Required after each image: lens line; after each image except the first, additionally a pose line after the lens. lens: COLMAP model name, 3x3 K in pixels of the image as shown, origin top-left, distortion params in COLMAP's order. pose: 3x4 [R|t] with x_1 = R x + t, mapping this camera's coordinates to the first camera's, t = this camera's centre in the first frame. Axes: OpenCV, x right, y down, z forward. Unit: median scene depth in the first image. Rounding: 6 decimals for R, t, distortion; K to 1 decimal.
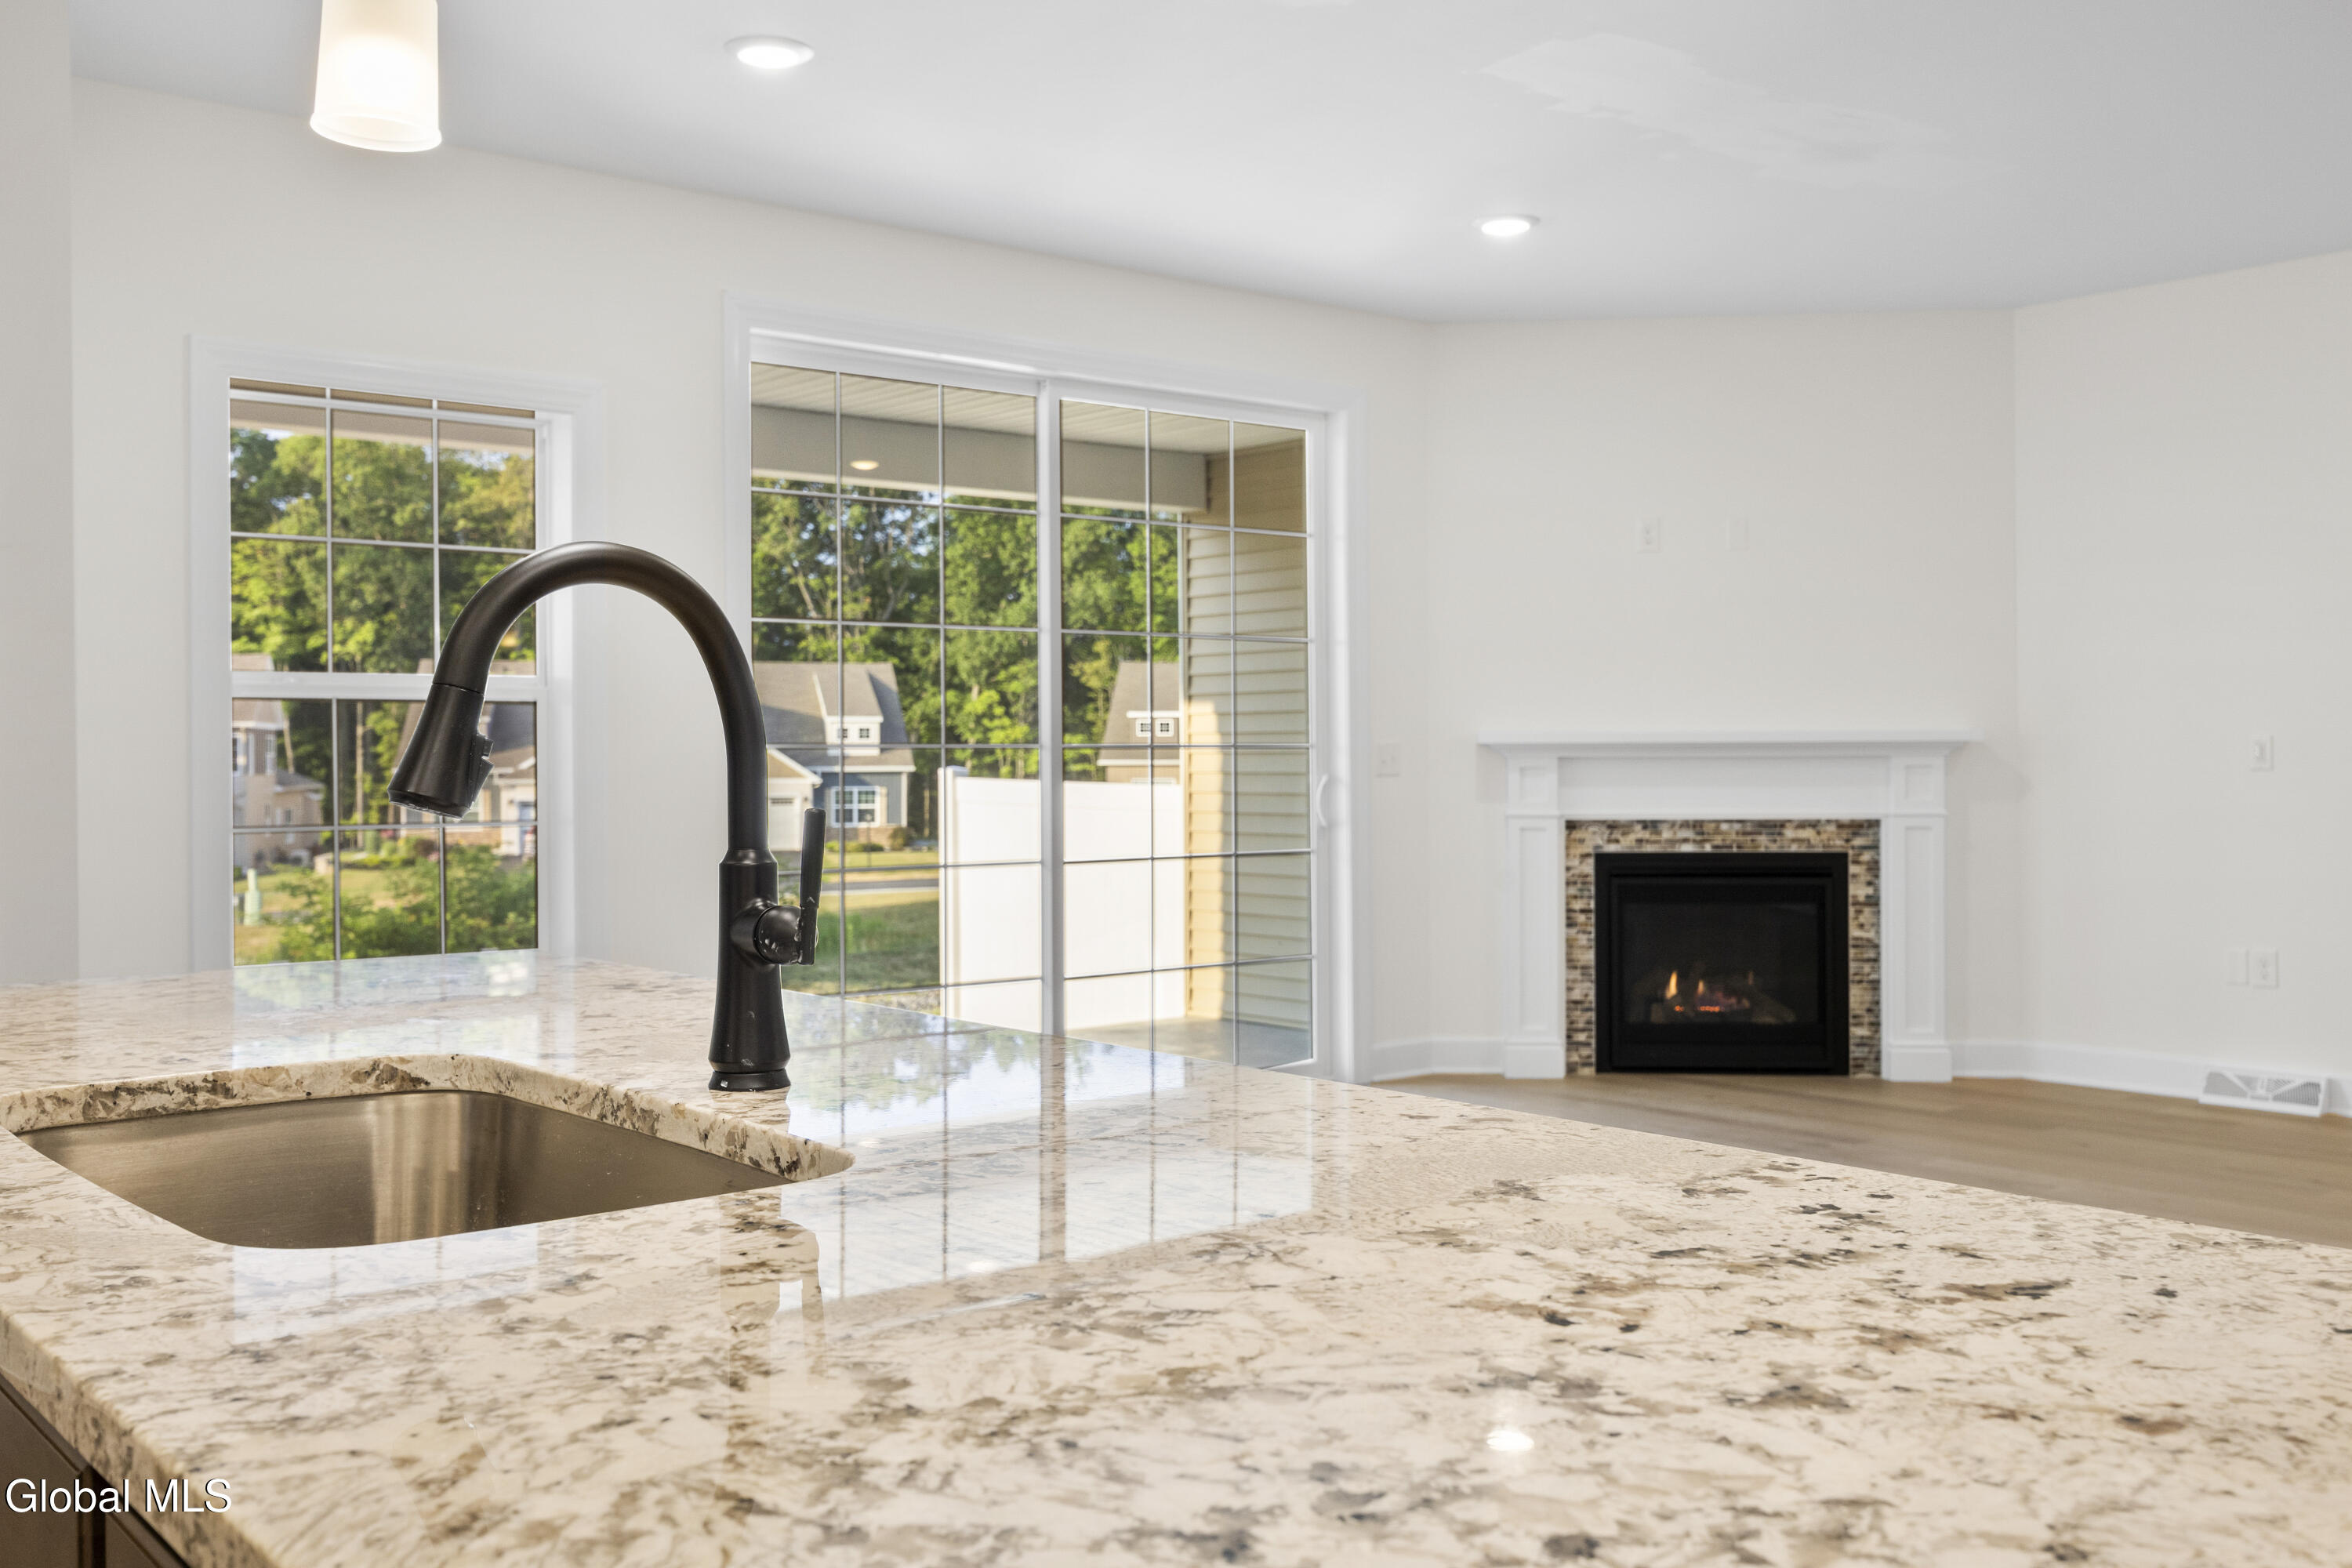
lens RADIAL K [[2136.8, 0, 1170.6], [0, 2136.8, 763.4], [0, 0, 1]] dist [-0.006469, 0.000000]
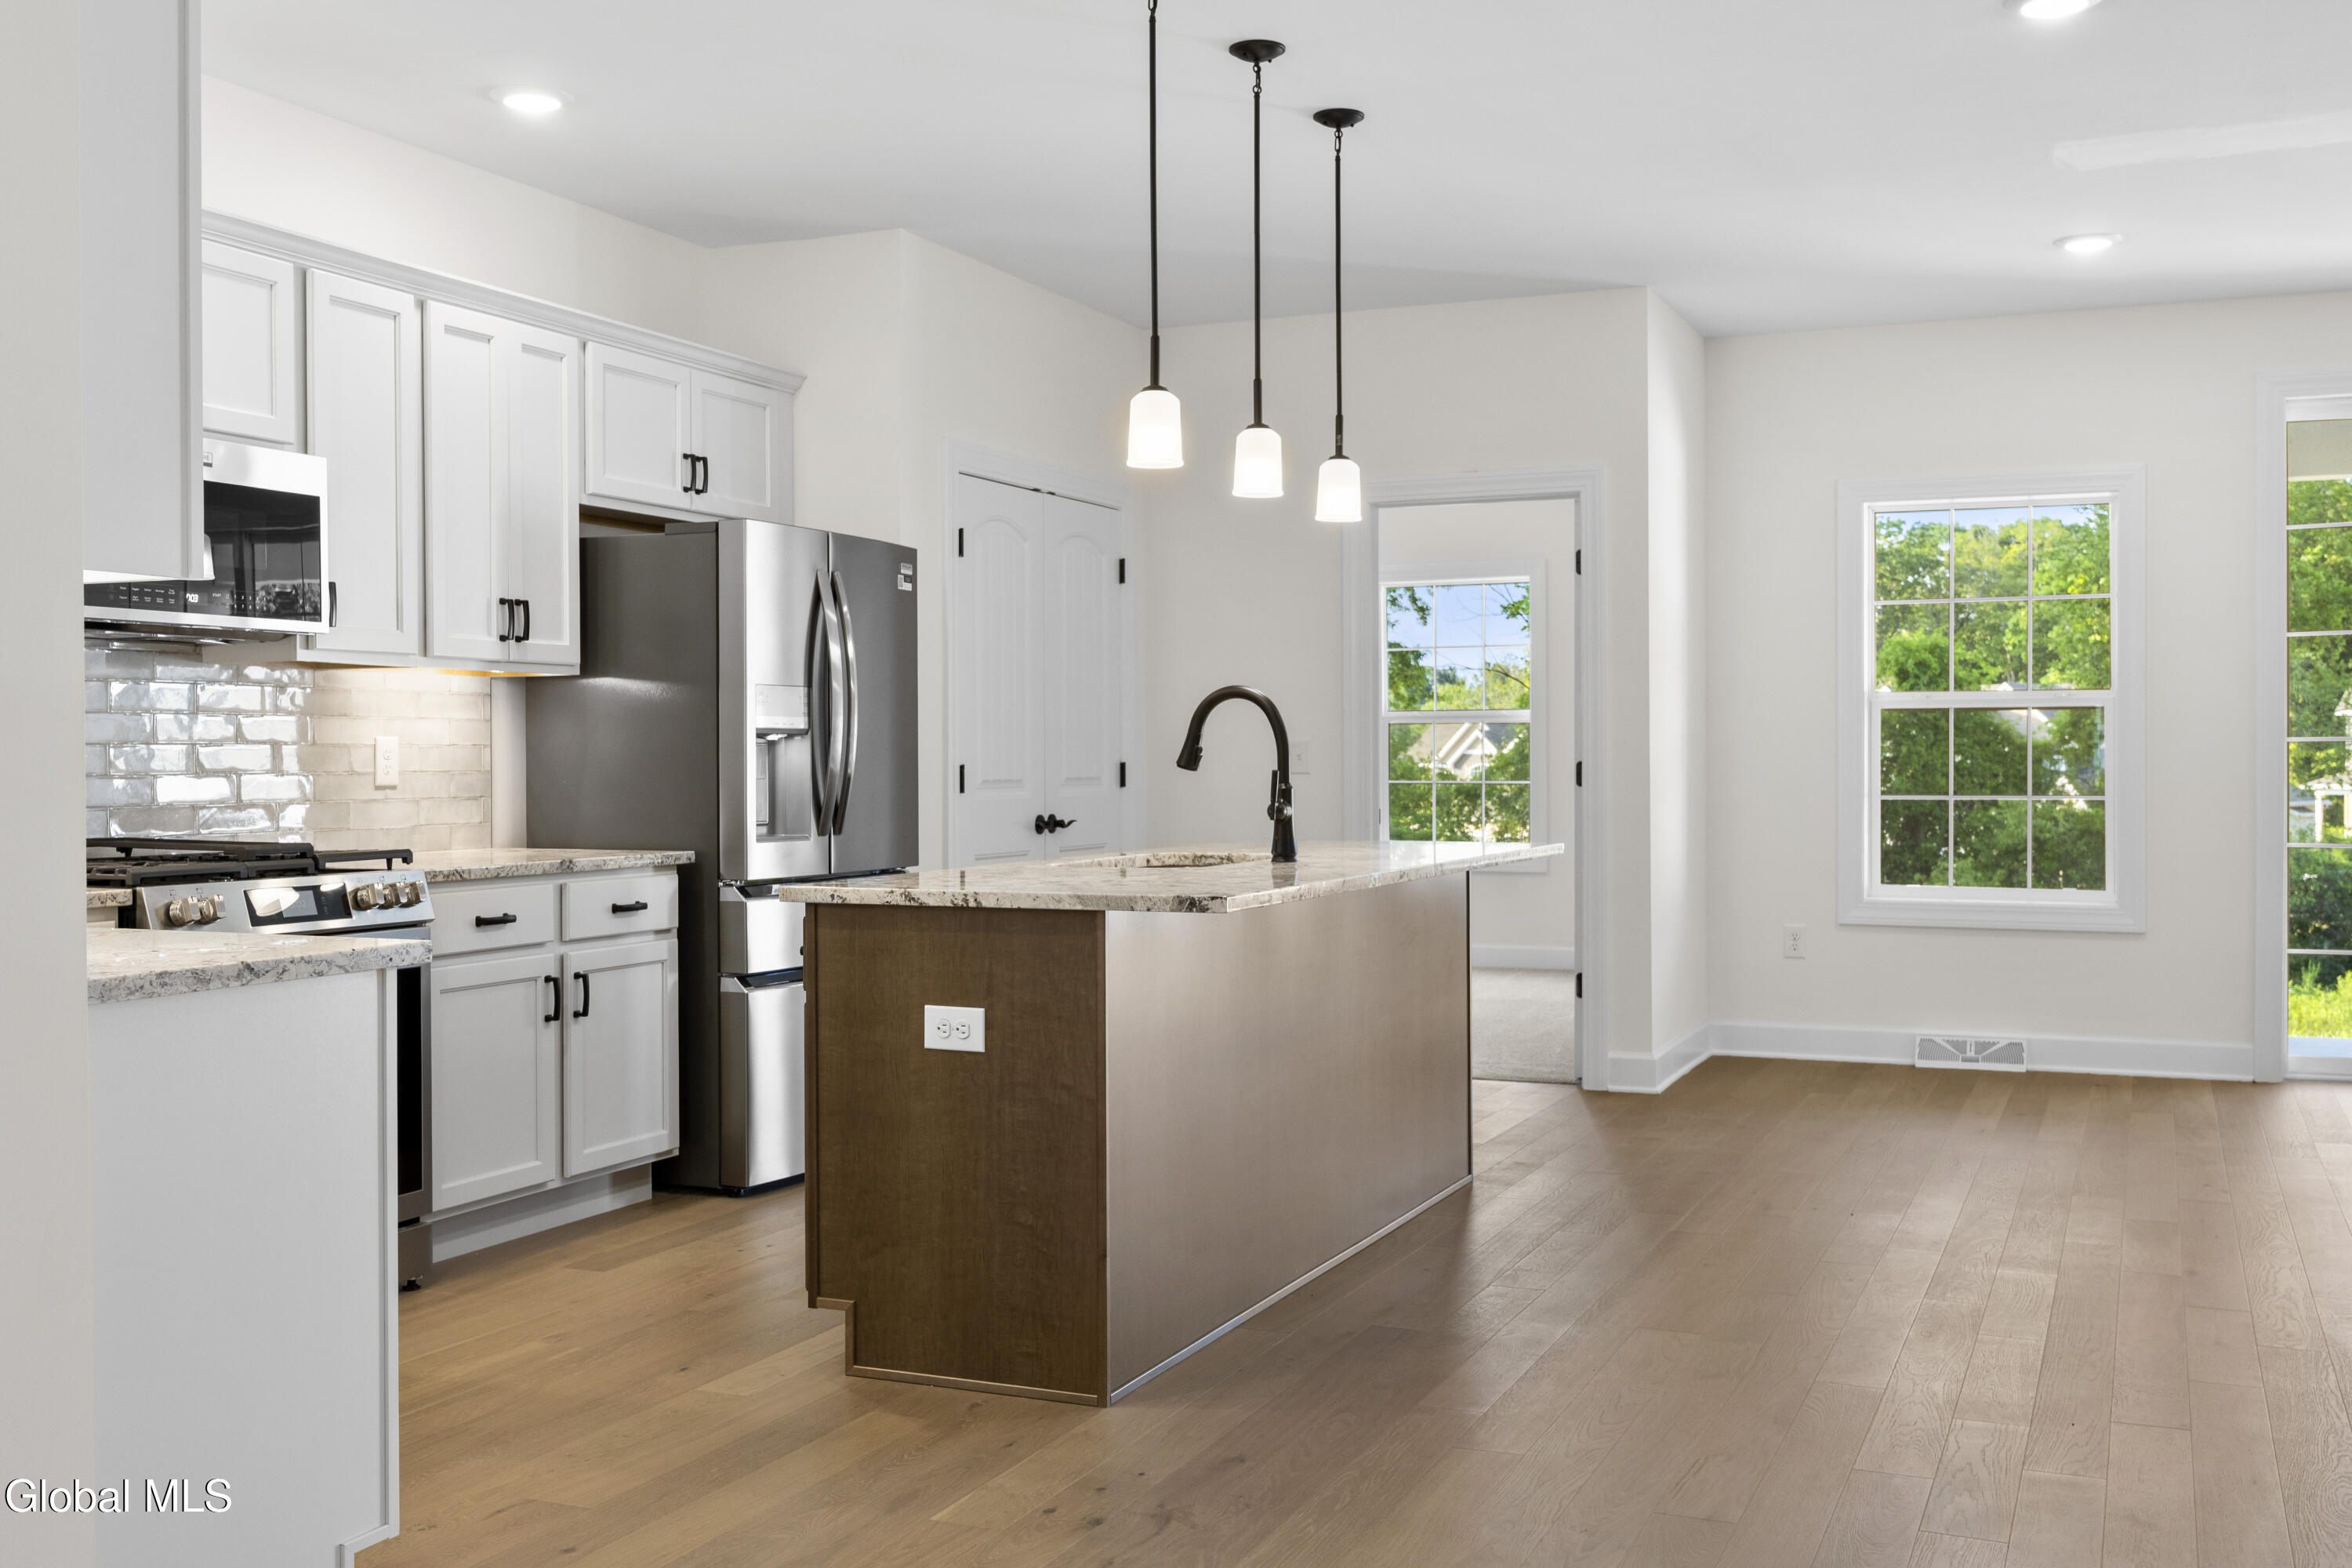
lens RADIAL K [[2234.8, 0, 1172.6], [0, 2234.8, 777.4], [0, 0, 1]] dist [-0.005902, 0.000000]
pose [[0.449481, 0.012357, -0.893204, 0.523396], [-0.001330, 0.999912, 0.013164, -0.001967], [0.893289, -0.004729, 0.449458, -0.120442]]
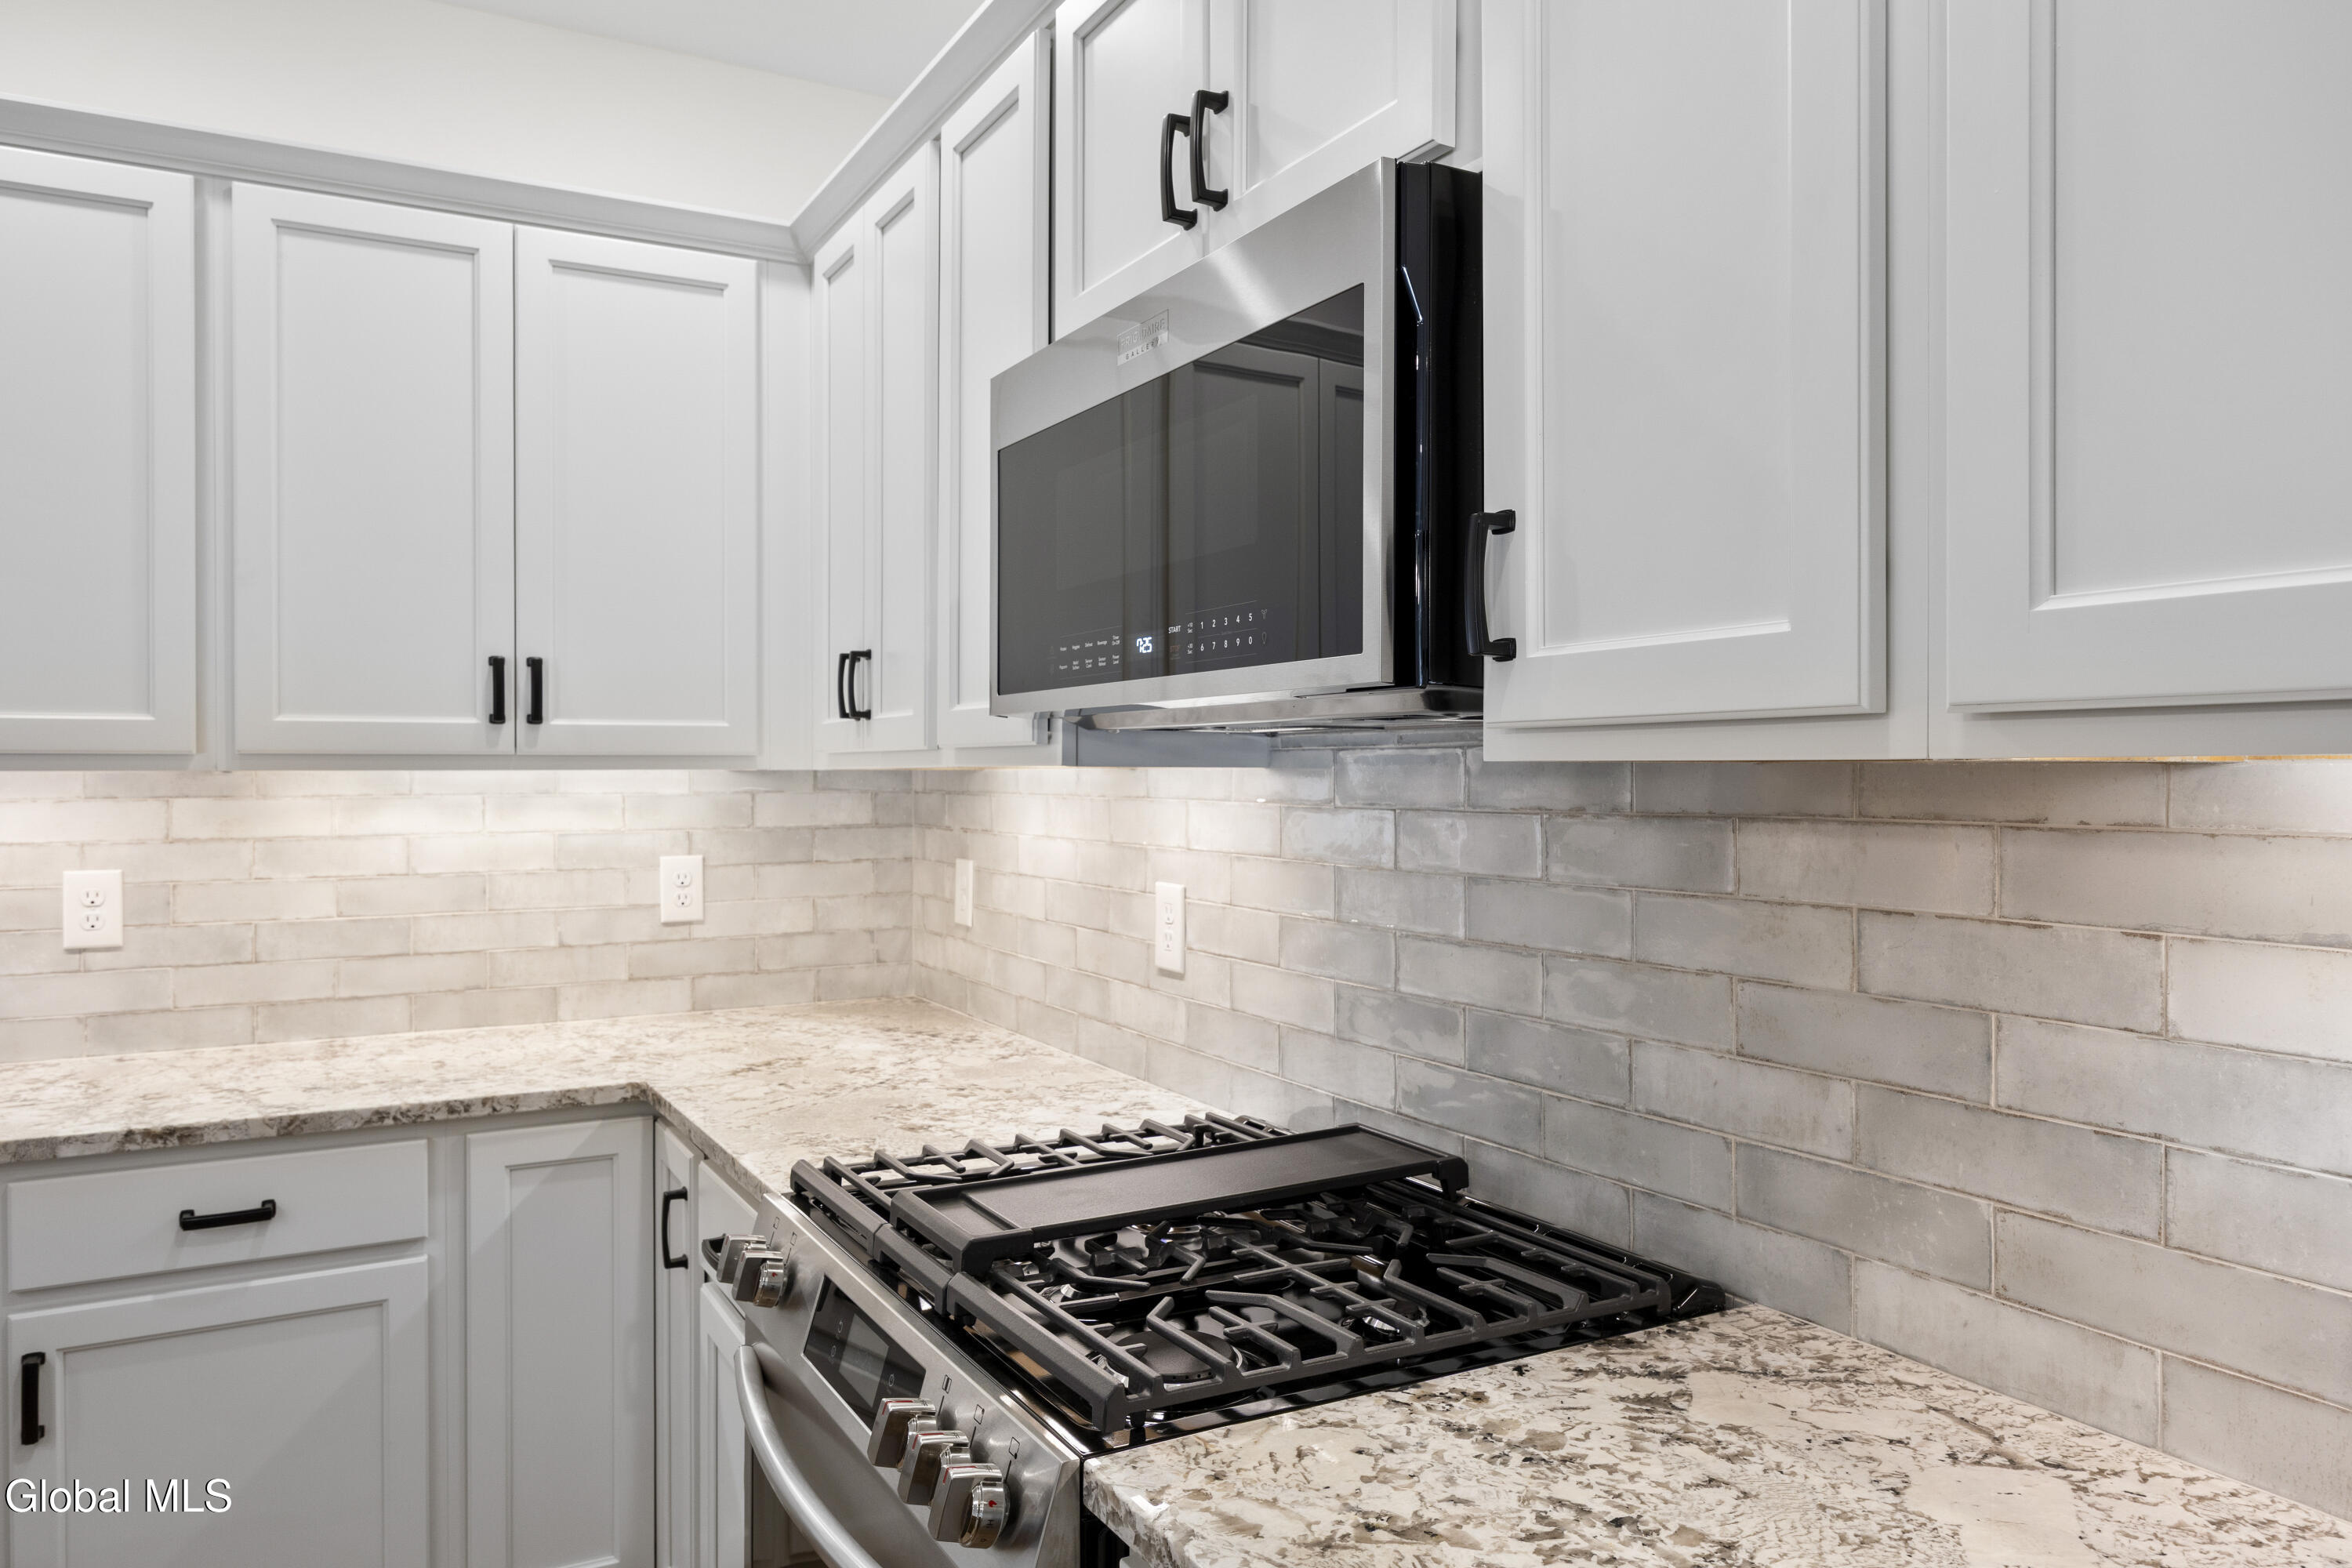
lens RADIAL K [[1570.1, 0, 1167.2], [0, 1570.1, 775.6], [0, 0, 1]] dist [-0.002963, -0.002886]
pose [[-0.982209, 0.006274, 0.187686, -0.180859], [0.007000, 0.999970, 0.003202, -0.026918], [-0.187660, 0.004459, -0.982224, 0.107320]]
